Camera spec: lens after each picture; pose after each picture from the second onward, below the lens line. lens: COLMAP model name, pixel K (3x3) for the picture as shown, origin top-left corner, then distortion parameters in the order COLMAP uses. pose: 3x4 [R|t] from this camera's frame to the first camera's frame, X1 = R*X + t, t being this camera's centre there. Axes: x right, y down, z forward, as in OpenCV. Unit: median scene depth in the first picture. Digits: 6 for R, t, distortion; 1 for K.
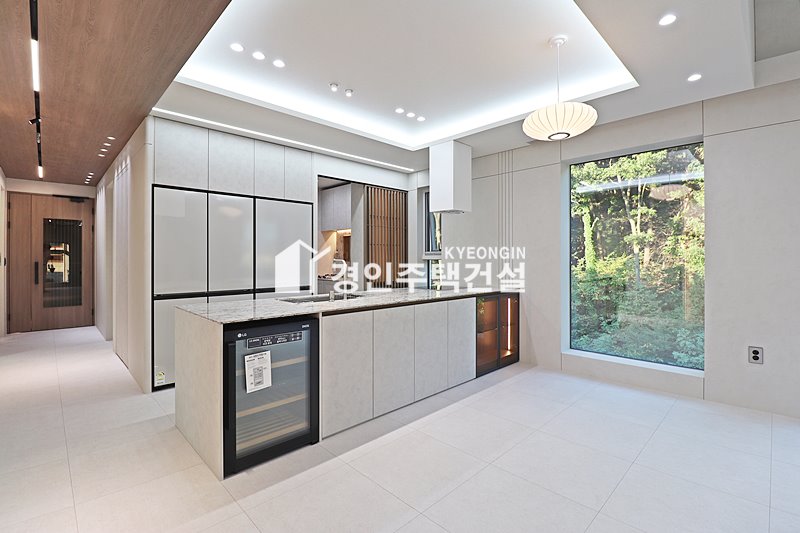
lens RADIAL K [[369.2, 0, 404.3], [0, 369.2, 260.6], [0, 0, 1]] dist [-0.002899, -0.011542]
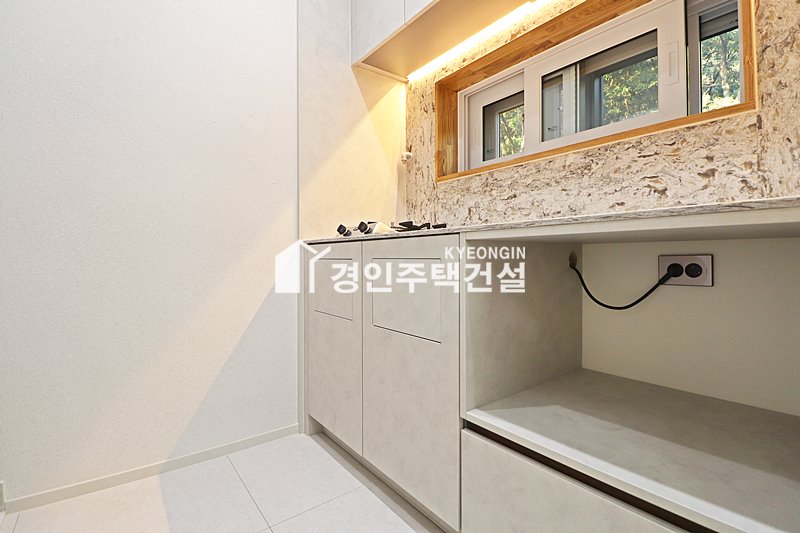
lens RADIAL K [[369.2, 0, 402.2], [0, 369.2, 262.6], [0, 0, 1]] dist [-0.002899, -0.011542]
pose [[0.993967, -0.000893, -0.109680, -0.399348], [0.001581, 0.999980, 0.006192, 0.149480], [0.109672, -0.006328, 0.993948, 1.831240]]
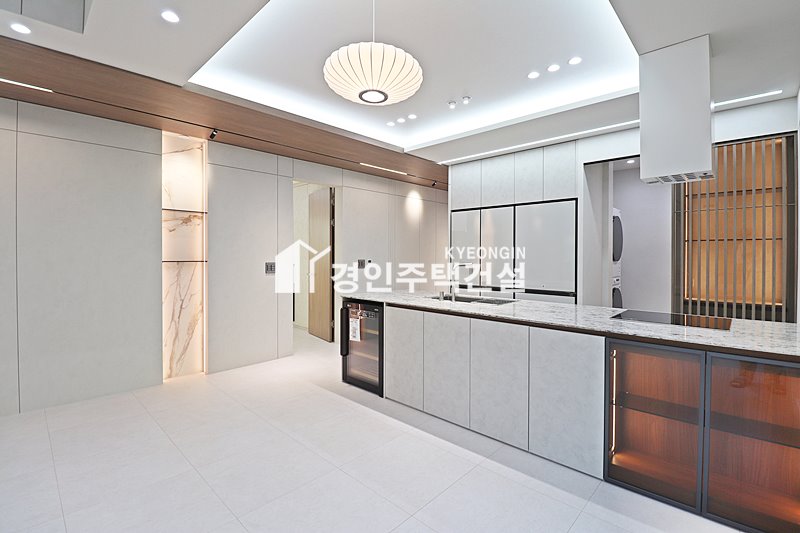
lens RADIAL K [[369.2, 0, 404.1], [0, 369.2, 258.7], [0, 0, 1]] dist [-0.002899, -0.011542]
pose [[0.035405, 0.010739, -0.999315, 0.986767], [-0.007111, 0.999920, 0.010494, -0.029382], [0.999348, 0.006735, 0.035478, 0.904827]]
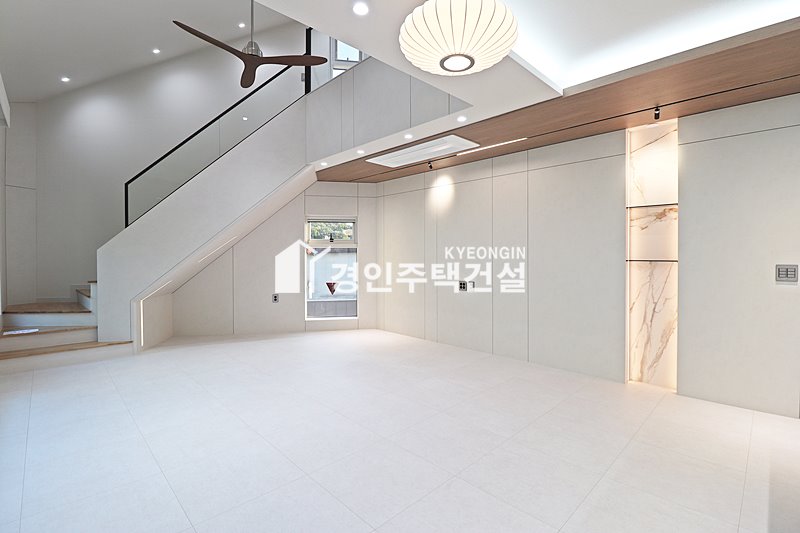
lens RADIAL K [[369.2, 0, 402.8], [0, 369.2, 259.9], [0, 0, 1]] dist [-0.002899, -0.011542]
pose [[-0.999984, 0.003873, 0.004235, 0.437304], [0.003945, 0.999845, 0.017150, -0.027514], [-0.004168, 0.017166, -0.999844, 1.399662]]
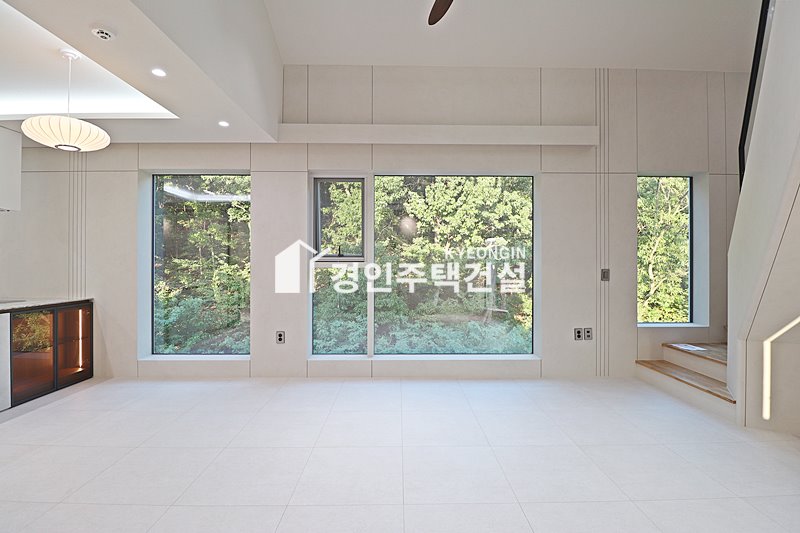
lens RADIAL K [[369.2, 0, 403.6], [0, 369.2, 261.6], [0, 0, 1]] dist [-0.002899, -0.011542]
pose [[0.691619, 0.004771, 0.722247, 0.293273], [-0.000283, 0.999980, -0.006334, -0.016959], [-0.722262, 0.004176, 0.691607, -0.309068]]
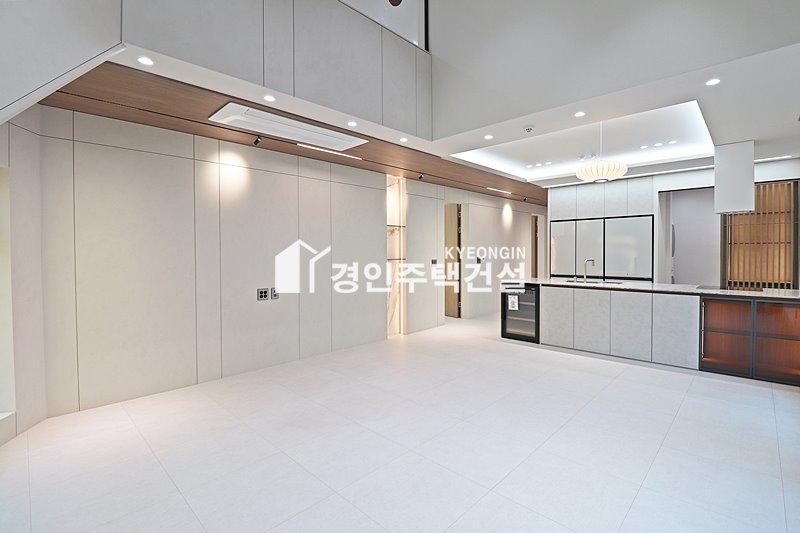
lens RADIAL K [[369.2, 0, 402.9], [0, 369.2, 259.5], [0, 0, 1]] dist [-0.002899, -0.011542]
pose [[0.022886, 0.022438, -0.999486, 1.670900], [0.000839, 0.999747, 0.022463, -0.044506], [0.999738, -0.001353, 0.022862, 0.135703]]
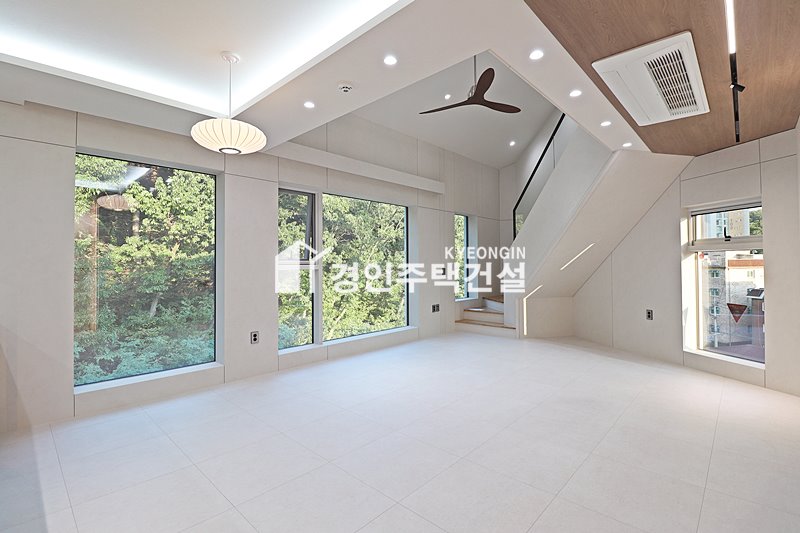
lens RADIAL K [[369.2, 0, 402.9], [0, 369.2, 259.0], [0, 0, 1]] dist [-0.002899, -0.011542]
pose [[-0.044015, 0.018731, 0.998855, -0.527842], [0.009939, 0.999783, -0.018310, -0.014910], [-0.998981, 0.009122, -0.044191, 0.501190]]
